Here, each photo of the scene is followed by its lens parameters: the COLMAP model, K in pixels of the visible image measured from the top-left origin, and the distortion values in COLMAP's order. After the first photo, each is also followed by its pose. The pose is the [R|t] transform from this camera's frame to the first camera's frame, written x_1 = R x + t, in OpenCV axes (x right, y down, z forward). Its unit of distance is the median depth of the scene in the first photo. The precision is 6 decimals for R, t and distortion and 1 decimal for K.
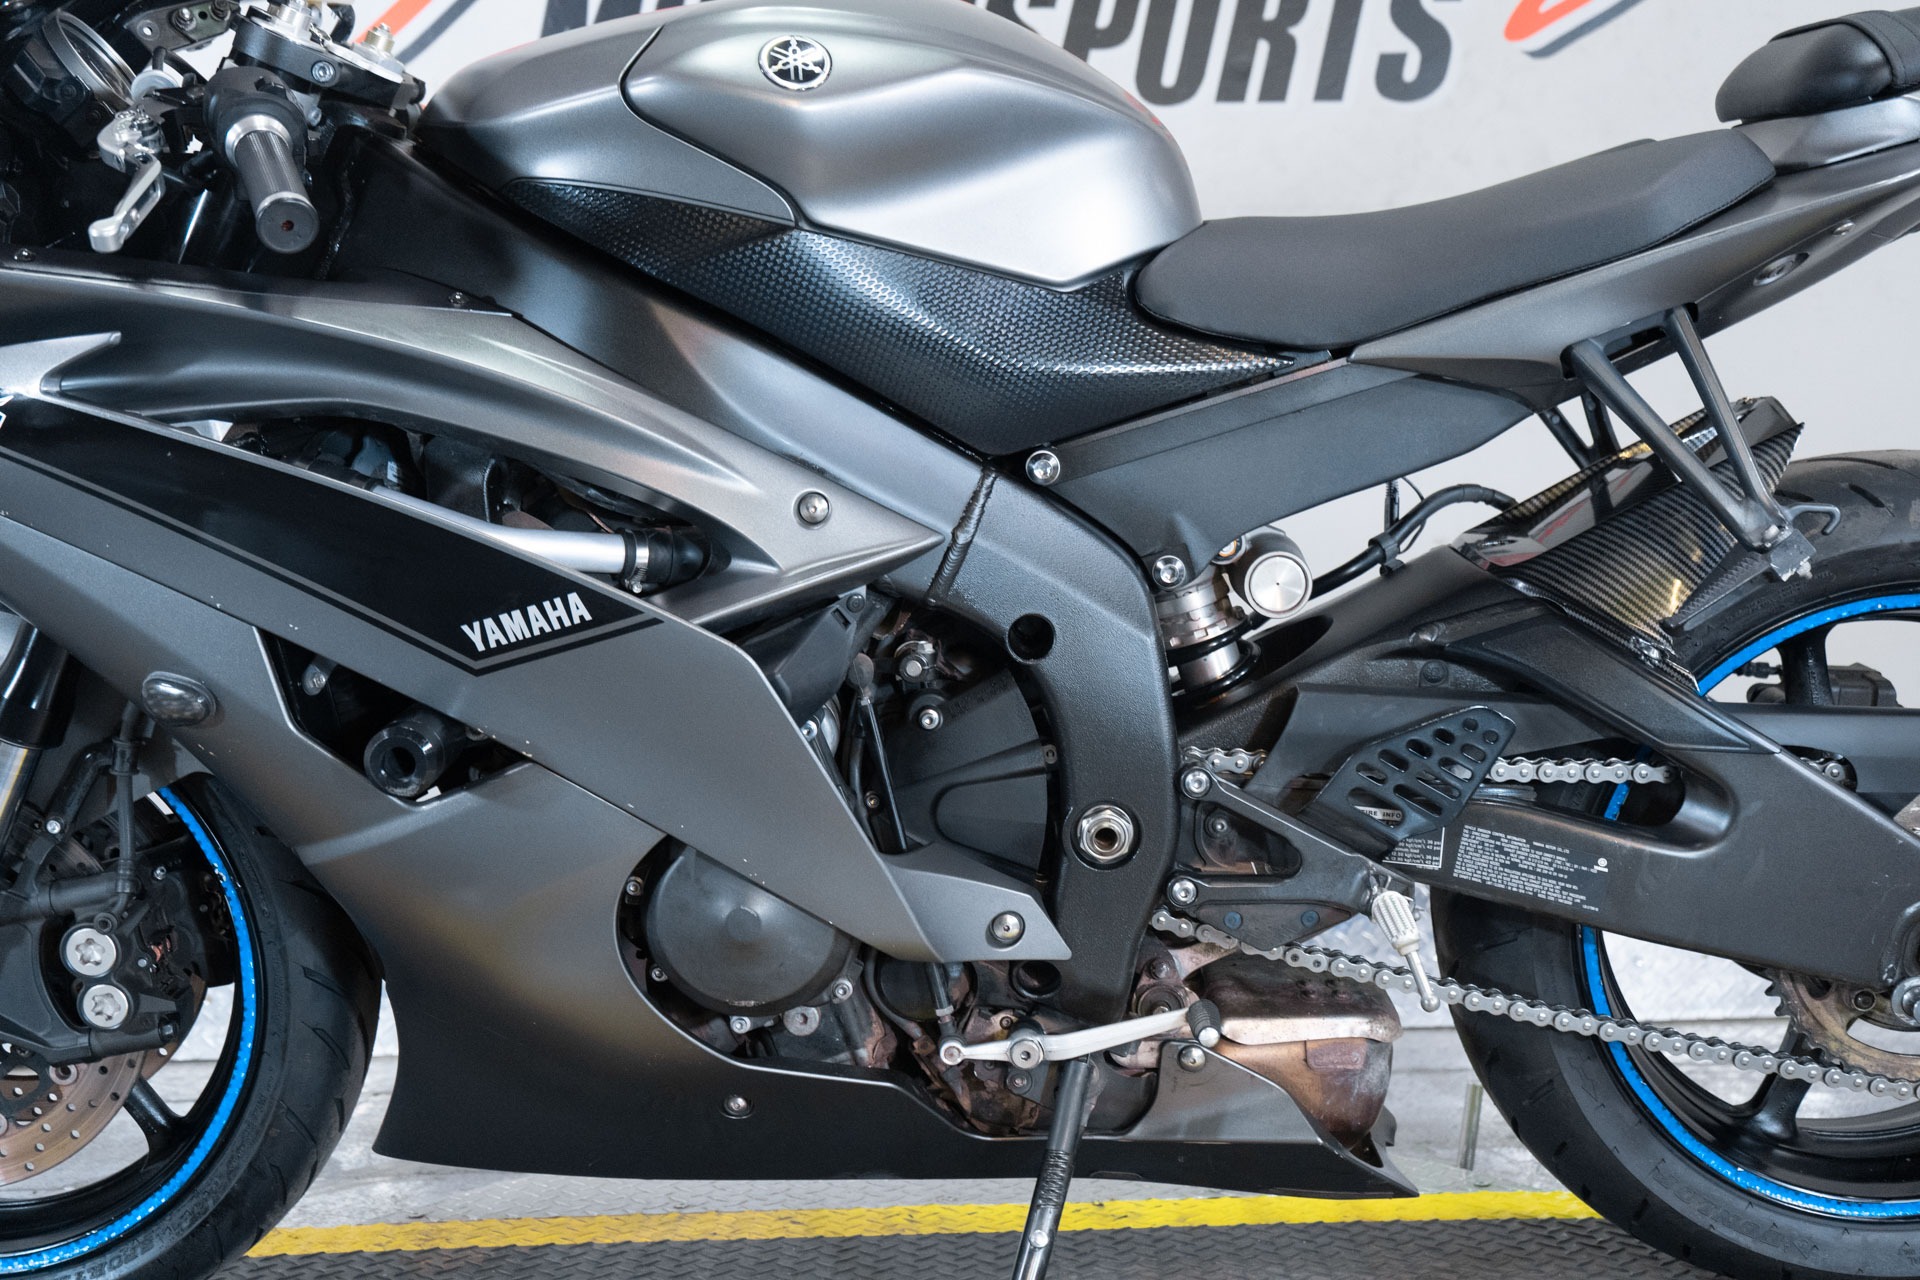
lens RADIAL K [[2218.6, 0, 951.9], [0, 2218.6, 632.0], [0, 0, 1]] dist [0.000890, 0.000000]
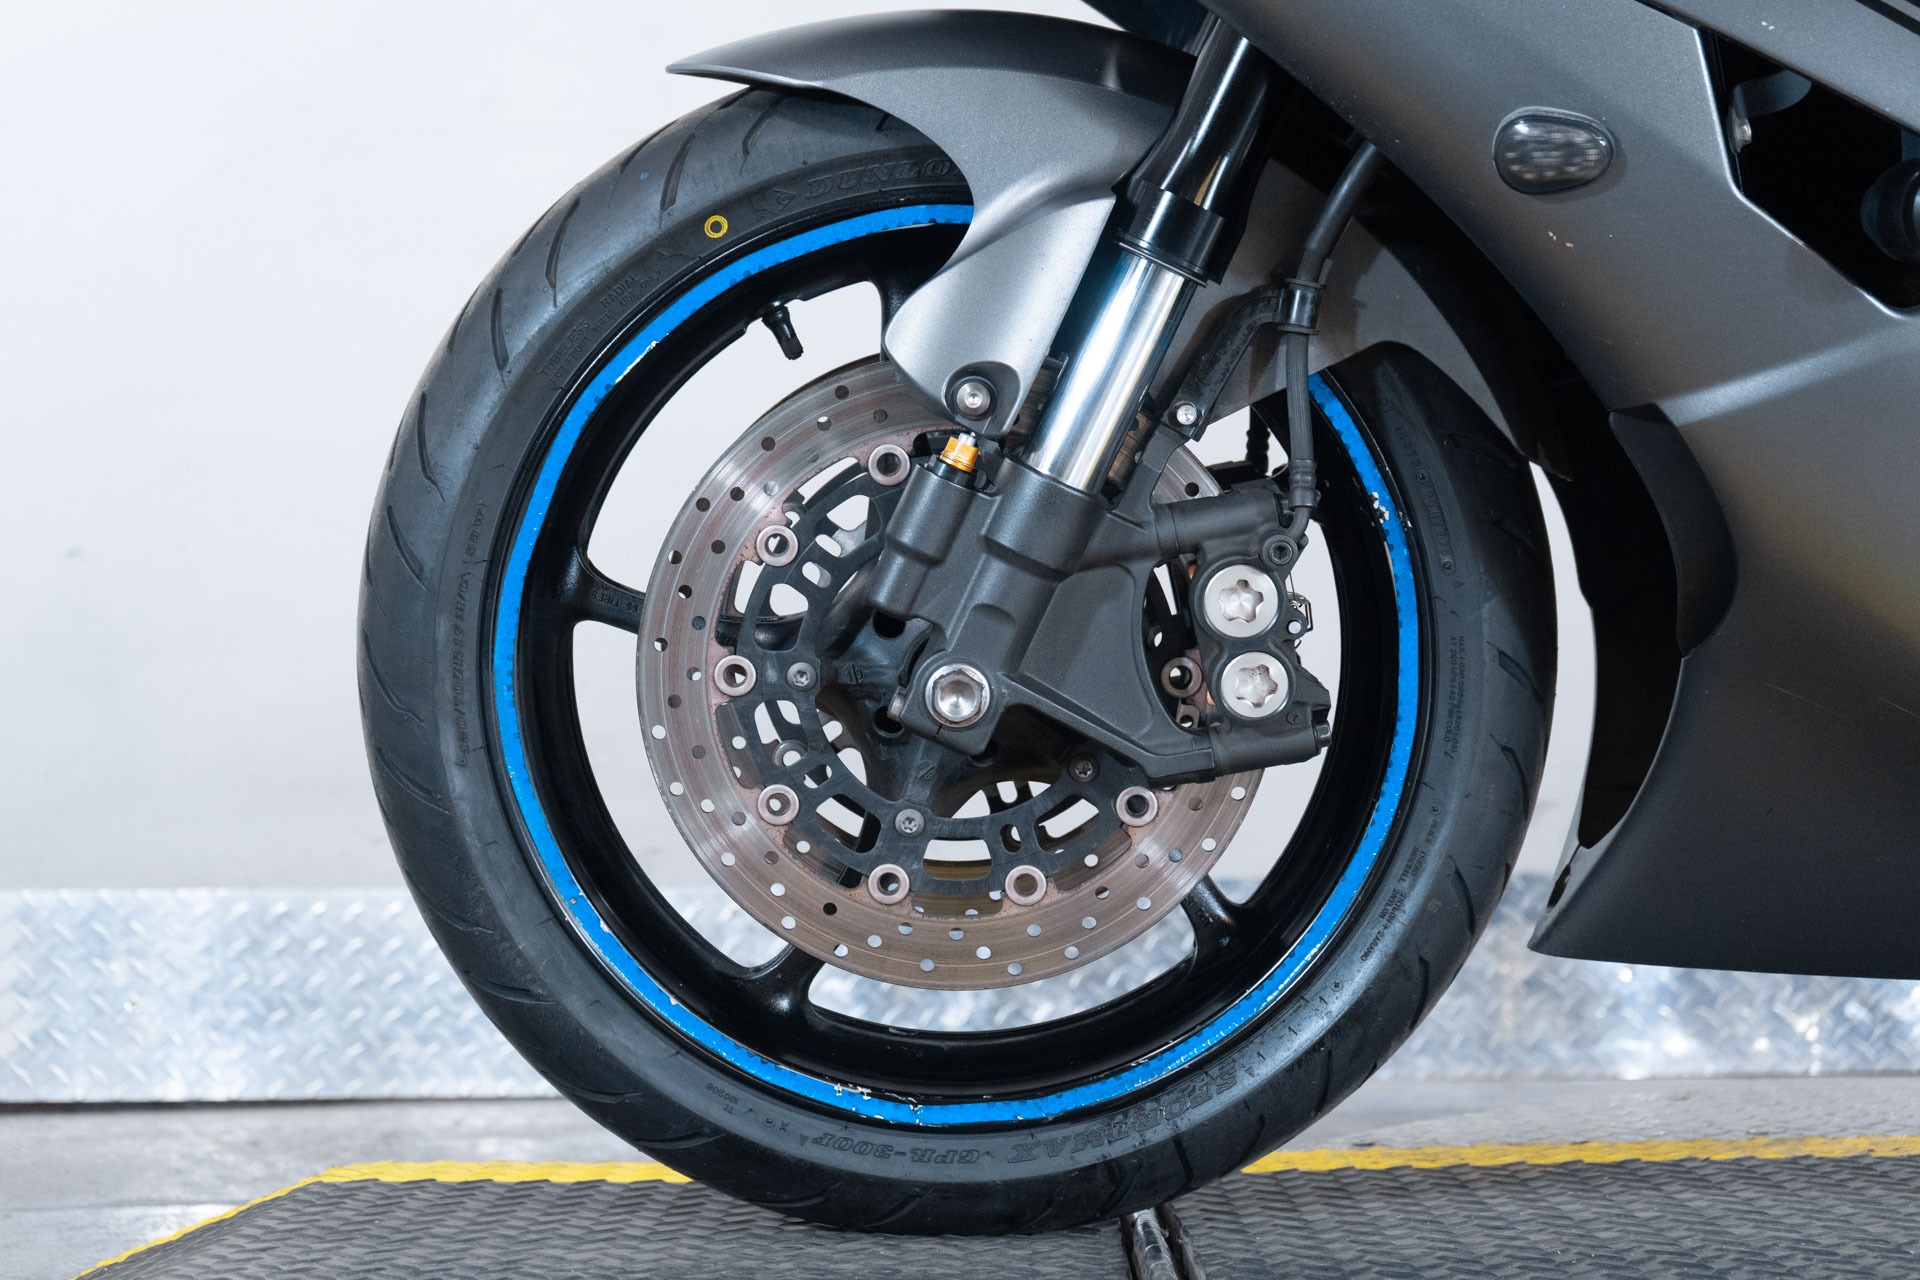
lens RADIAL K [[3065.1, 0, 954.8], [0, 3065.1, 644.2], [0, 0, 1]] dist [0.027255, 0.000000]
pose [[0.999962, 0.008508, -0.001885, -0.480608], [-0.008575, 0.999201, -0.039034, 0.197267], [0.001551, 0.039048, 0.999236, 0.080629]]
